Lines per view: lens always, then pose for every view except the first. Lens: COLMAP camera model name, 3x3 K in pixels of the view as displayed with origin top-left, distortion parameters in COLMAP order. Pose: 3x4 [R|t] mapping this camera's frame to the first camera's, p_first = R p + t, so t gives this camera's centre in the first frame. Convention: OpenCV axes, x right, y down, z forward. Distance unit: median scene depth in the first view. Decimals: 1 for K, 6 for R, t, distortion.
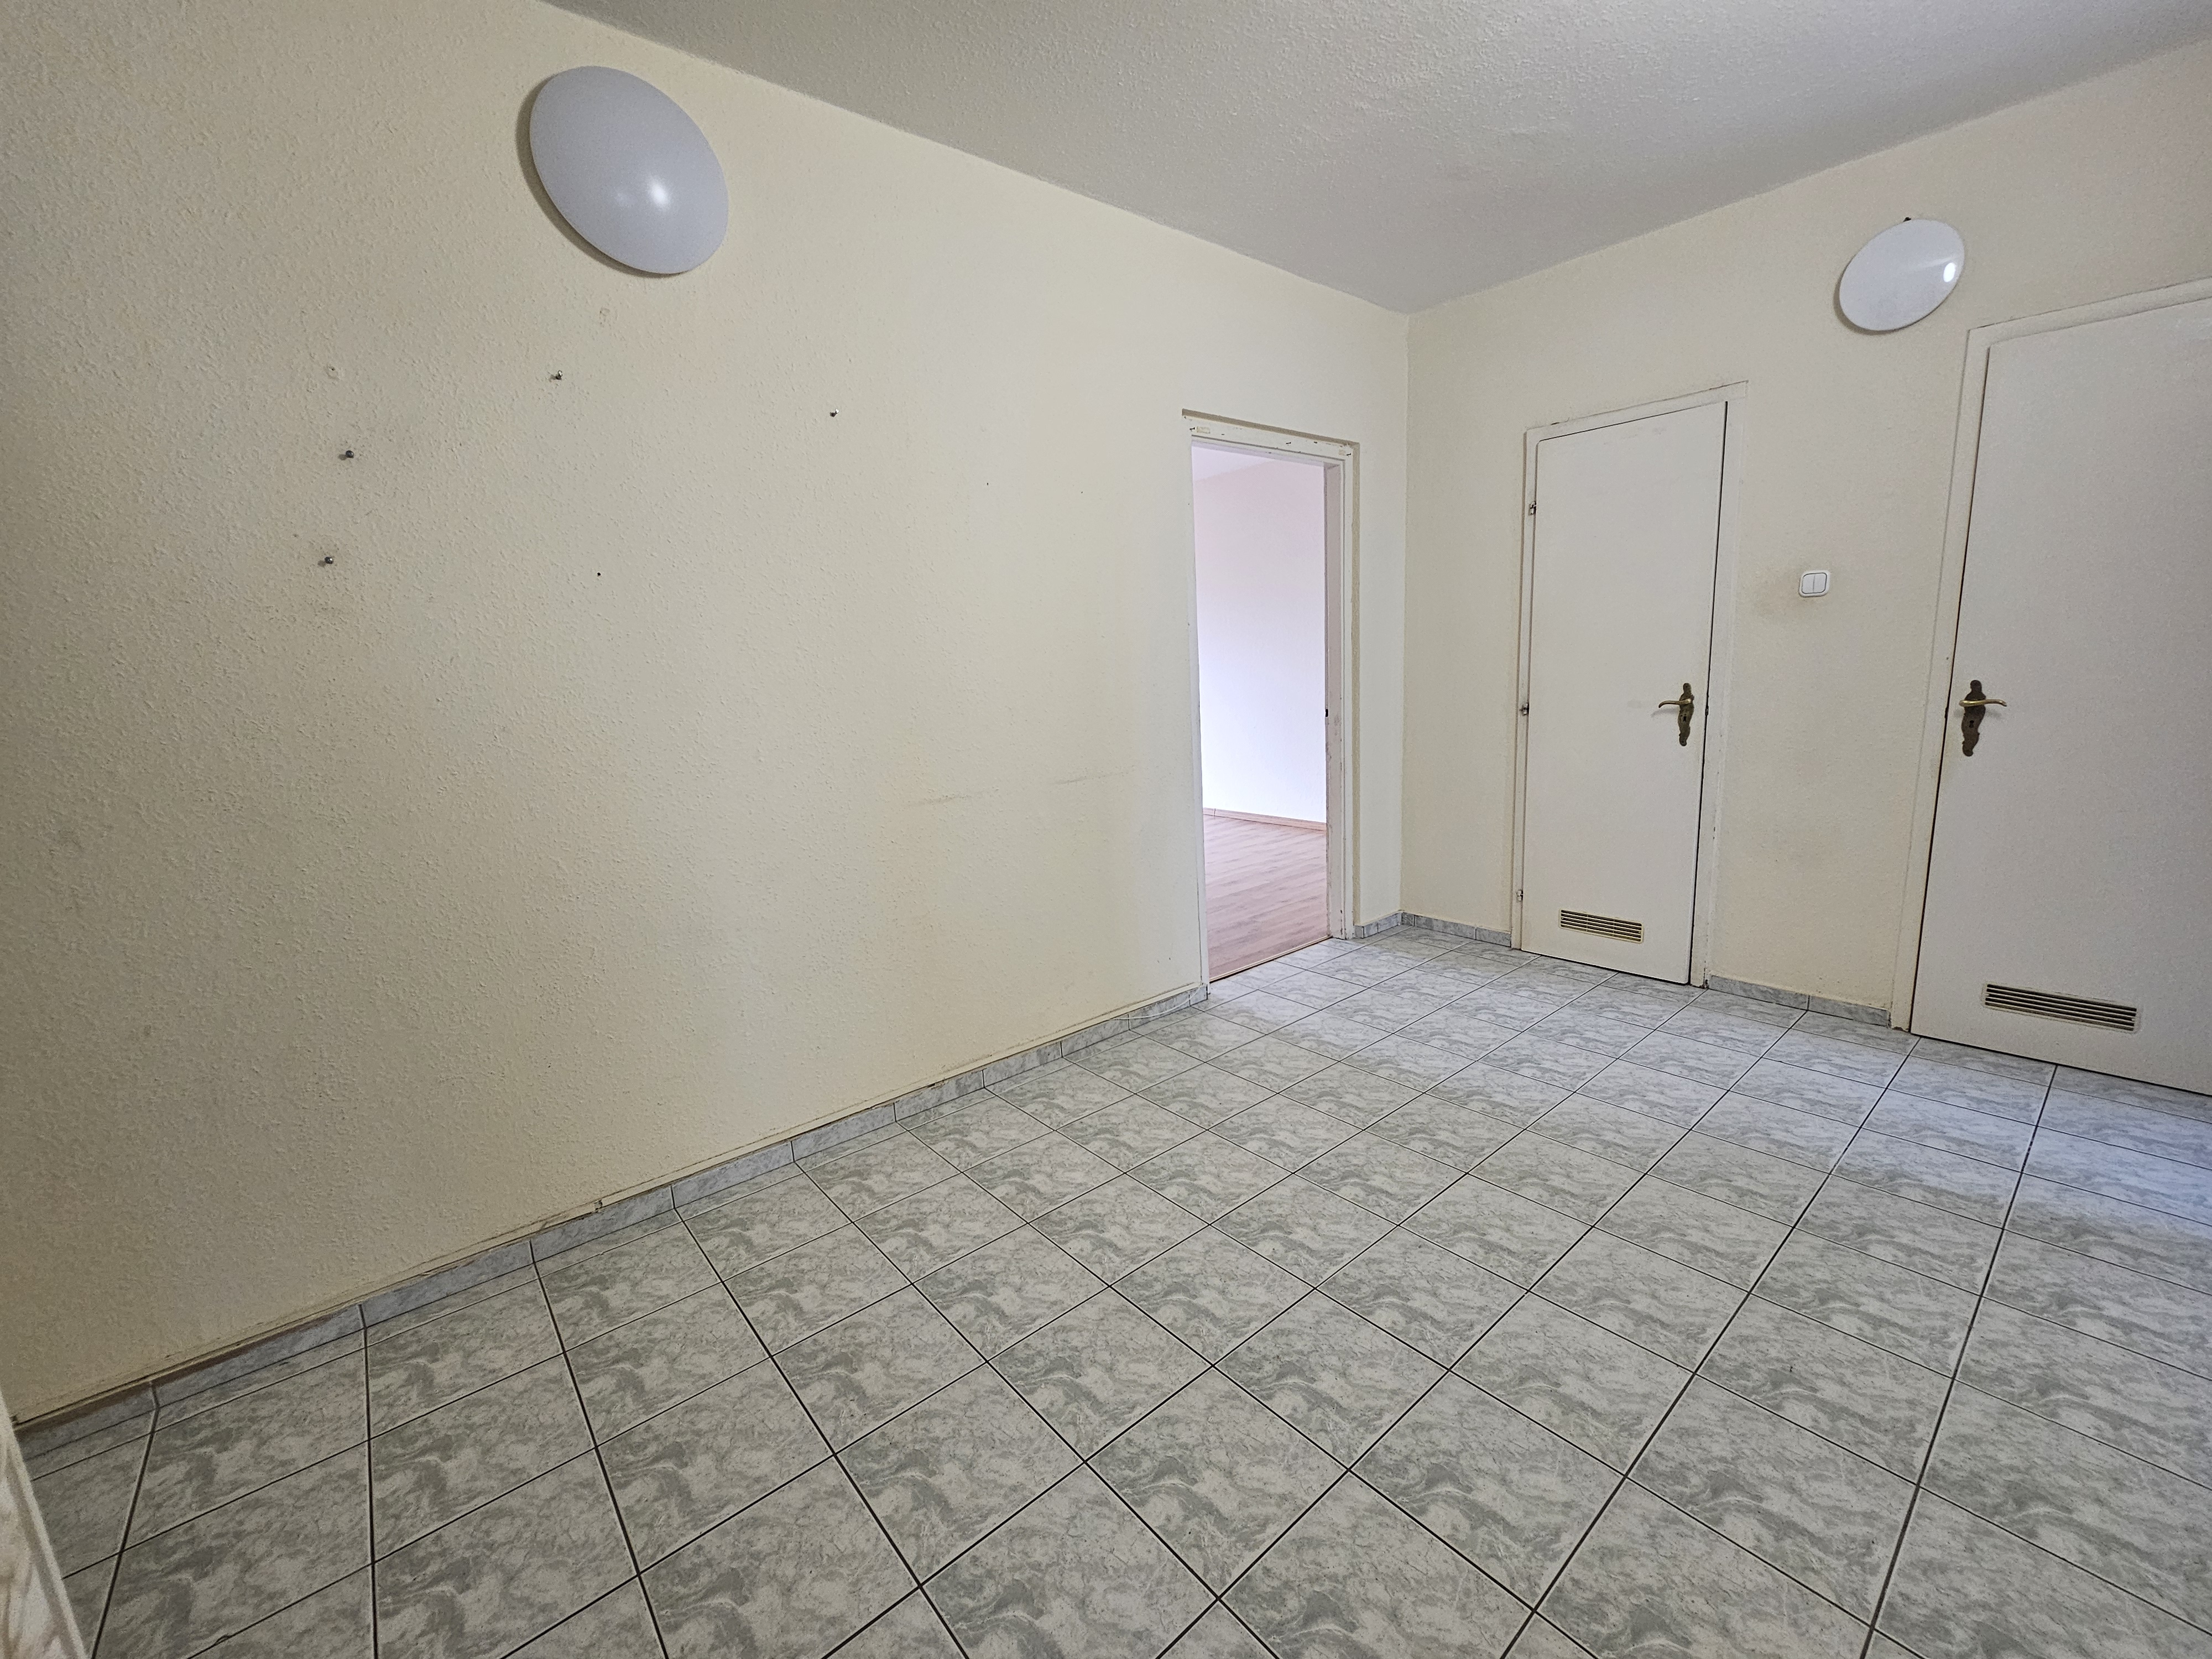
lens RADIAL K [[894.6, 0, 1106.0], [0, 894.6, 829.5], [0, 0, 1]] dist [-0.025344, 0.008208]
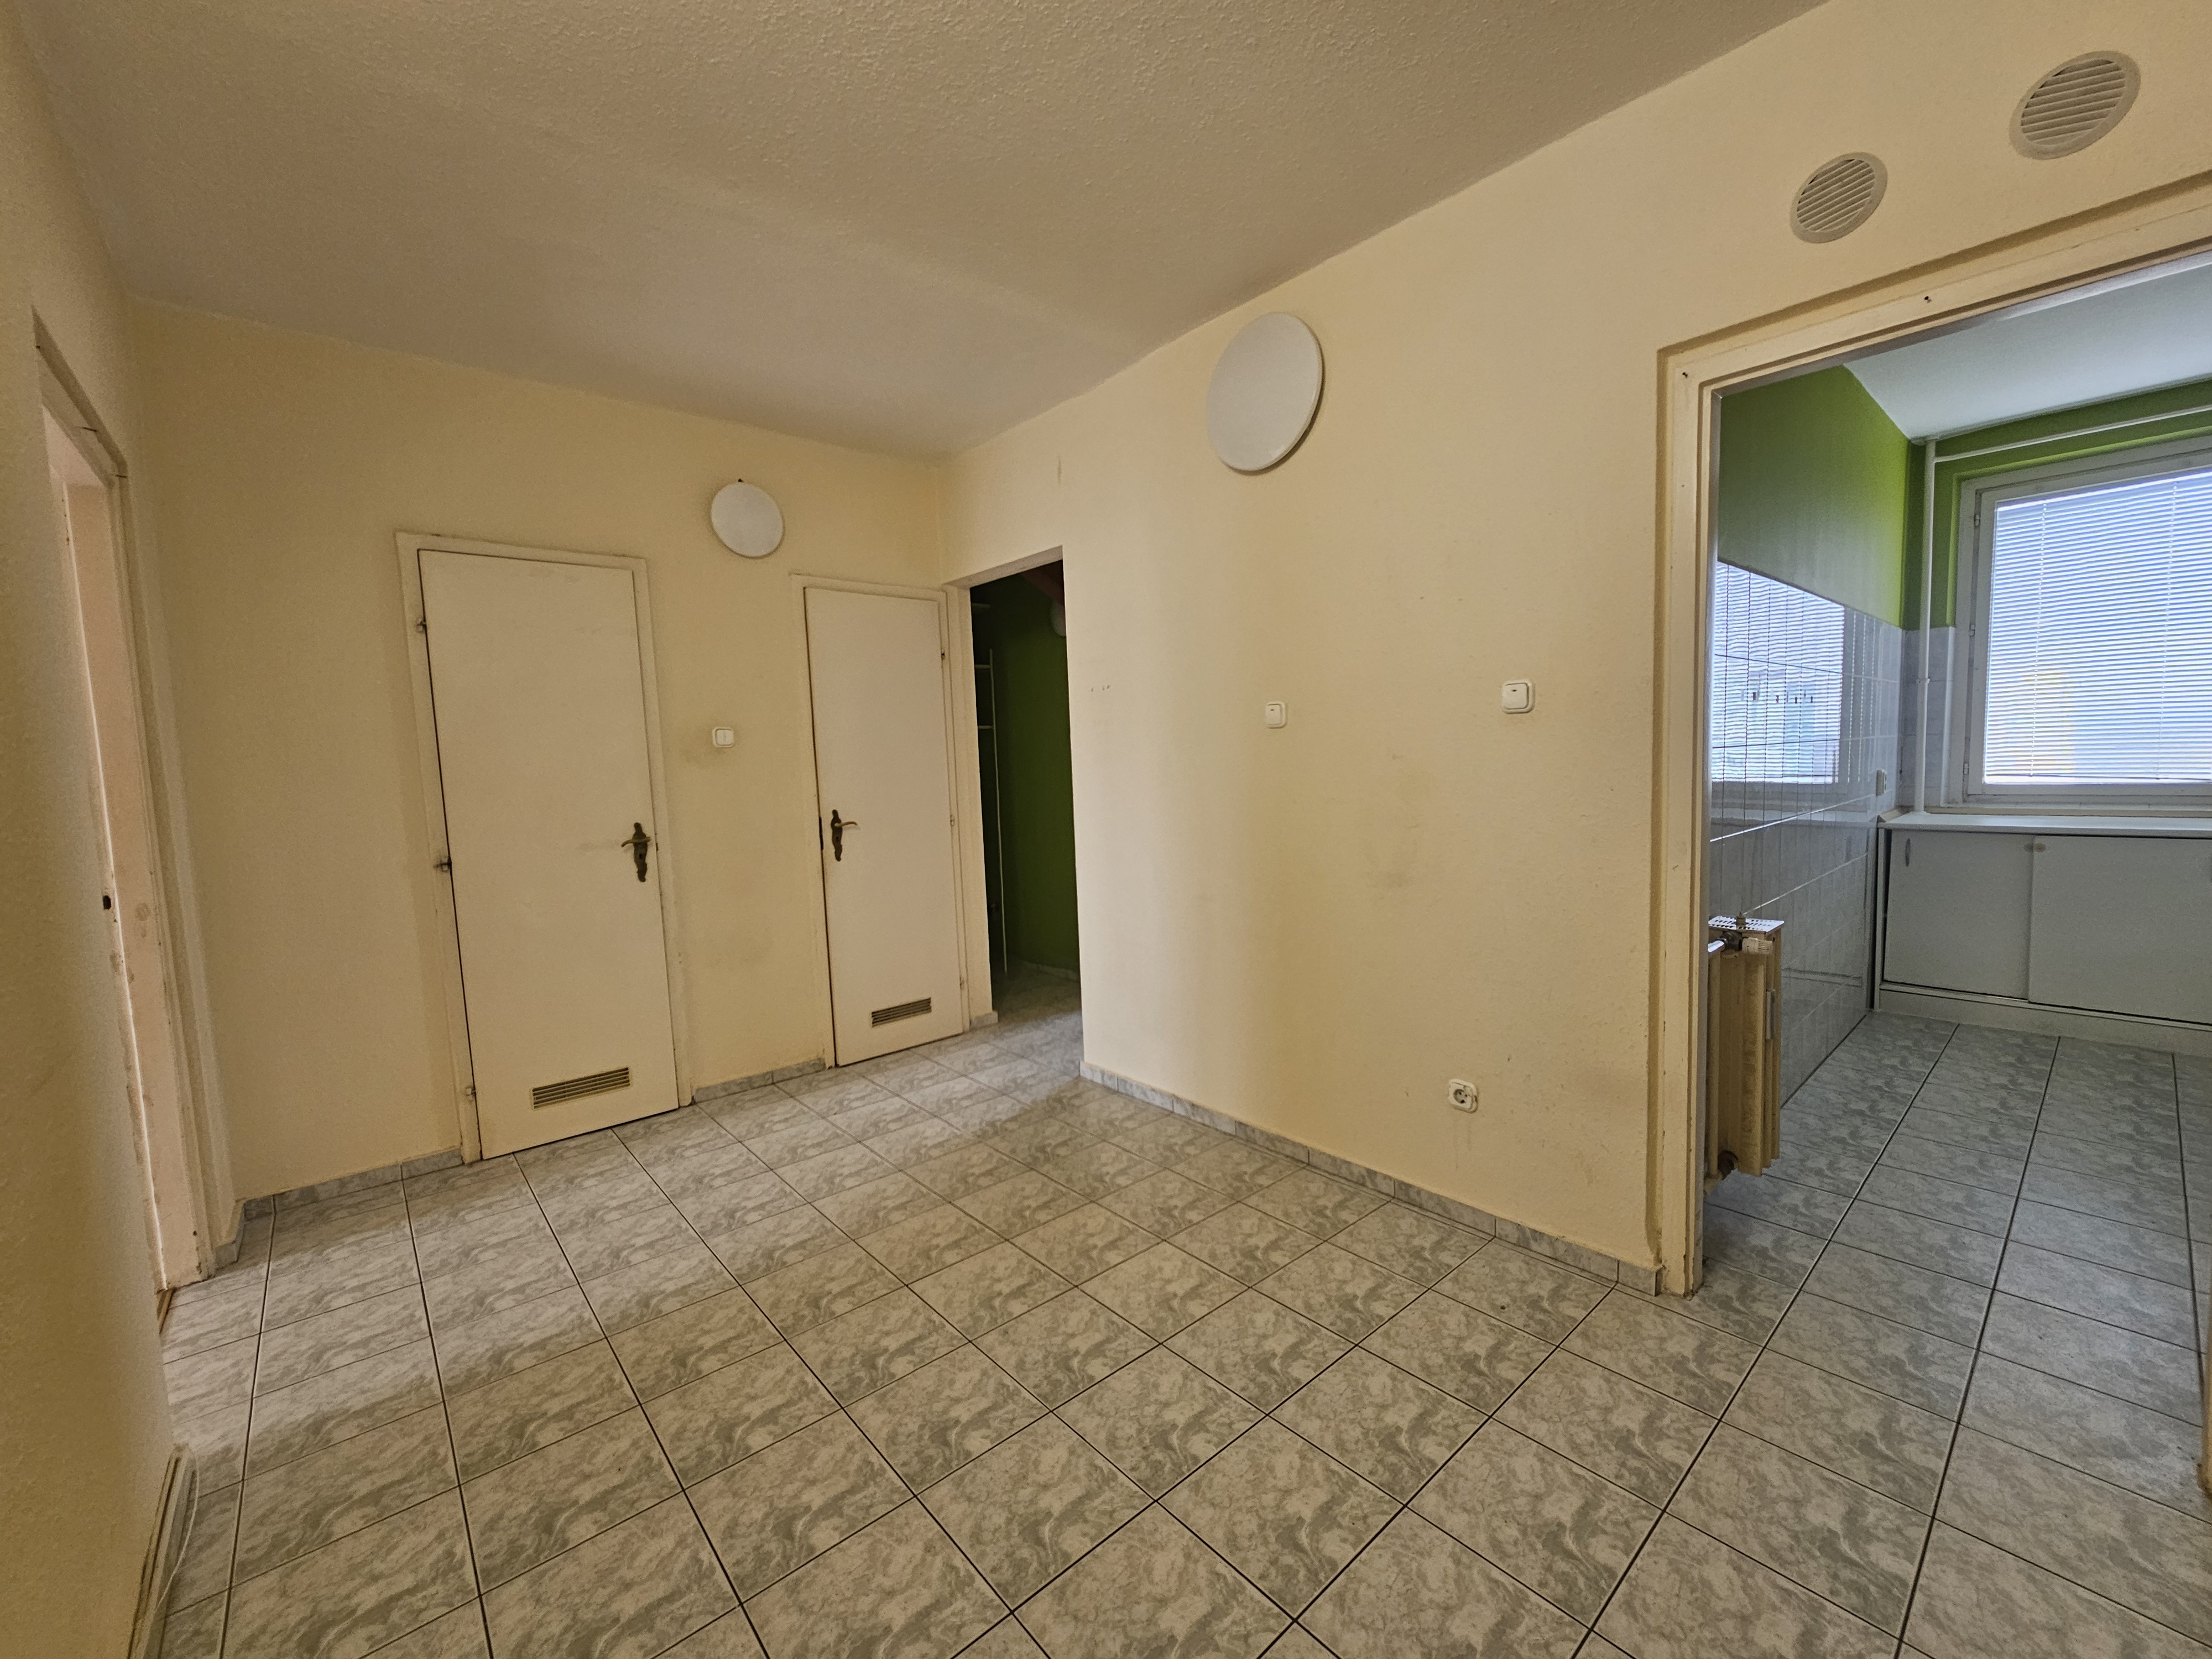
lens RADIAL K [[896.2, 0, 1111.8], [0, 896.2, 894.3], [0, 0, 1]] dist [-0.002412, -0.000120]
pose [[-0.017961, -0.103112, 0.994508, -0.416747], [0.218941, 0.970122, 0.104538, -0.074410], [-0.975573, 0.219616, 0.005151, 0.489000]]
